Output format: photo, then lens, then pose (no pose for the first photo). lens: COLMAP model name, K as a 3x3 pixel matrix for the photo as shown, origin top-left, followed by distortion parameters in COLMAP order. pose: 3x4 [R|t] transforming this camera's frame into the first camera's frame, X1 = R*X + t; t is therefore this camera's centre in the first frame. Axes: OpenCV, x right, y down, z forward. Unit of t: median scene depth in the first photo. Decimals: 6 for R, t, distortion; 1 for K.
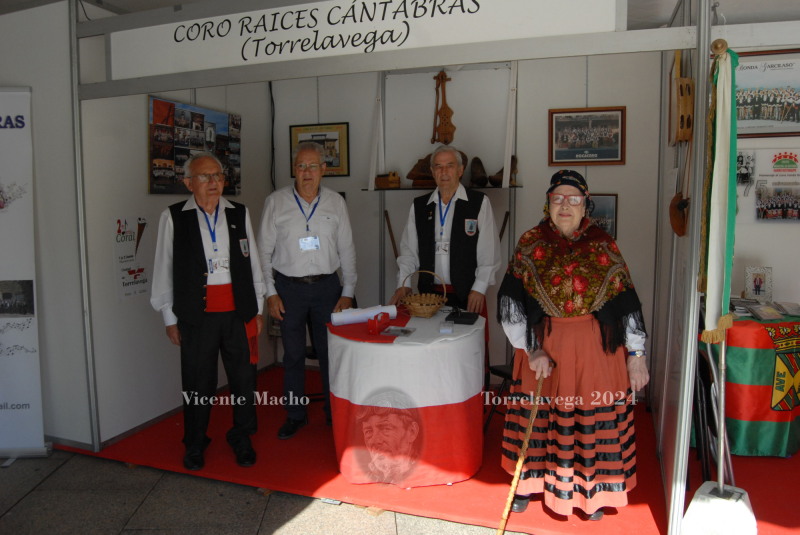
lens RADIAL K [[635.0, 0, 400.0], [0, 635.0, 267.5], [0, 0, 1]] dist [-0.082833, 0.006259]
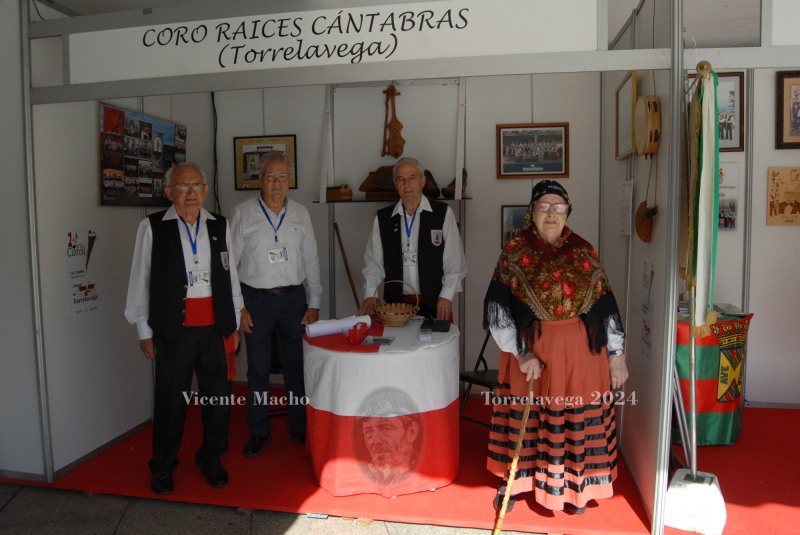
lens RADIAL K [[629.6, 0, 400.0], [0, 629.6, 267.5], [0, 0, 1]] dist [-0.084445, 0.010385]
pose [[0.987088, -0.016247, 0.159354, -0.123478], [0.019962, 0.999564, -0.021740, 0.006871], [-0.158932, 0.024641, 0.986982, 0.009237]]
